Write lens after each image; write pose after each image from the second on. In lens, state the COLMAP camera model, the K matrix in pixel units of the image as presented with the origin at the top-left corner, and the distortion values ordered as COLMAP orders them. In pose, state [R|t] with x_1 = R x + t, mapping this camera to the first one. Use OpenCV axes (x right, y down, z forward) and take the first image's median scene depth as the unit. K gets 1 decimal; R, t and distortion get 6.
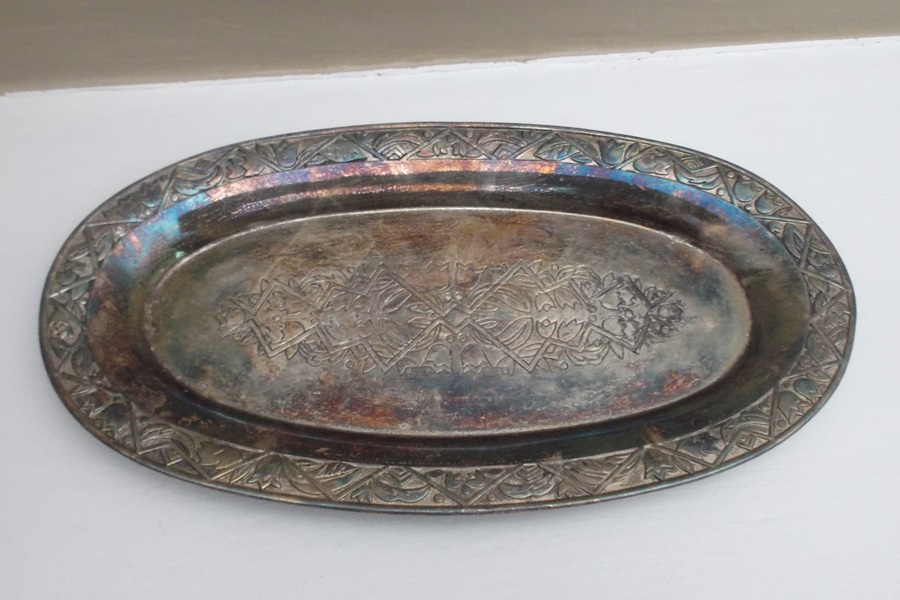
lens RADIAL K [[917.8, 0, 450.0], [0, 917.8, 300.0], [0, 0, 1]] dist [-0.006550, 0.008030]
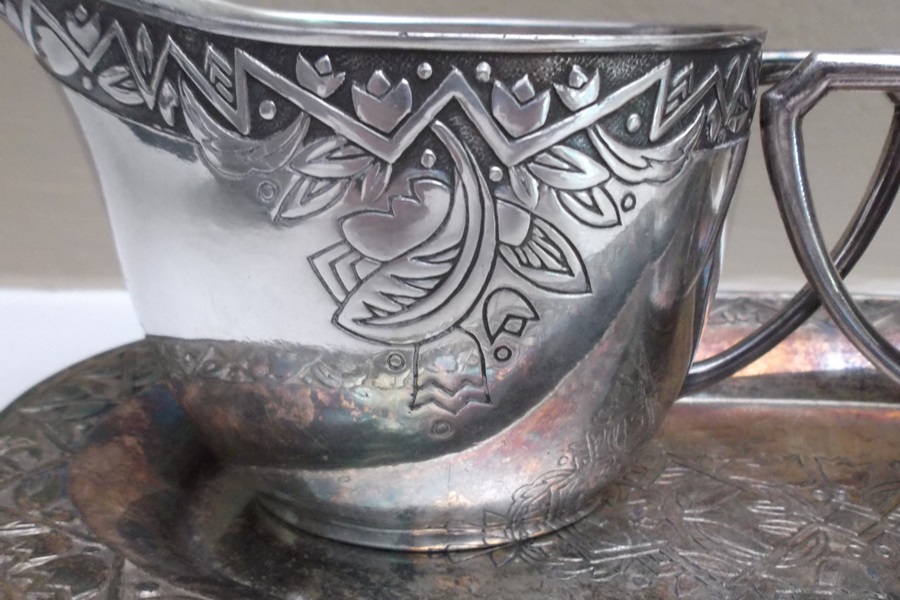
lens RADIAL K [[917.8, 0, 450.0], [0, 917.8, 300.0], [0, 0, 1]] dist [-0.006550, 0.008030]
pose [[0.997197, -0.008833, -0.074298, -0.166420], [-0.044580, 0.727355, -0.684812, 0.271709], [0.060090, 0.686204, 0.724923, 0.603431]]
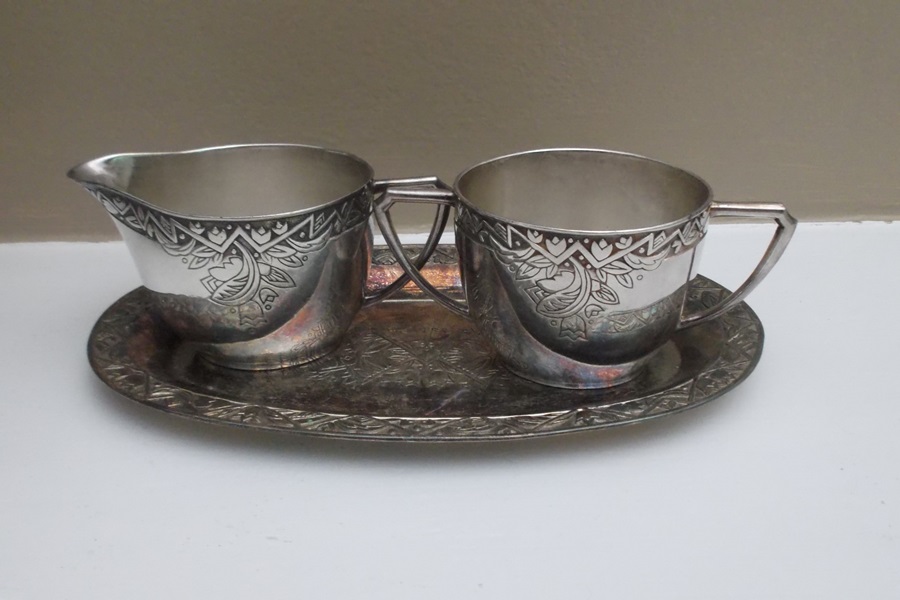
lens RADIAL K [[917.8, 0, 450.0], [0, 917.8, 300.0], [0, 0, 1]] dist [-0.006550, 0.008030]
pose [[0.996566, -0.016947, -0.081053, 0.139347], [-0.028222, 0.850716, -0.524867, 0.606798], [0.077848, 0.525352, 0.847317, -0.048429]]
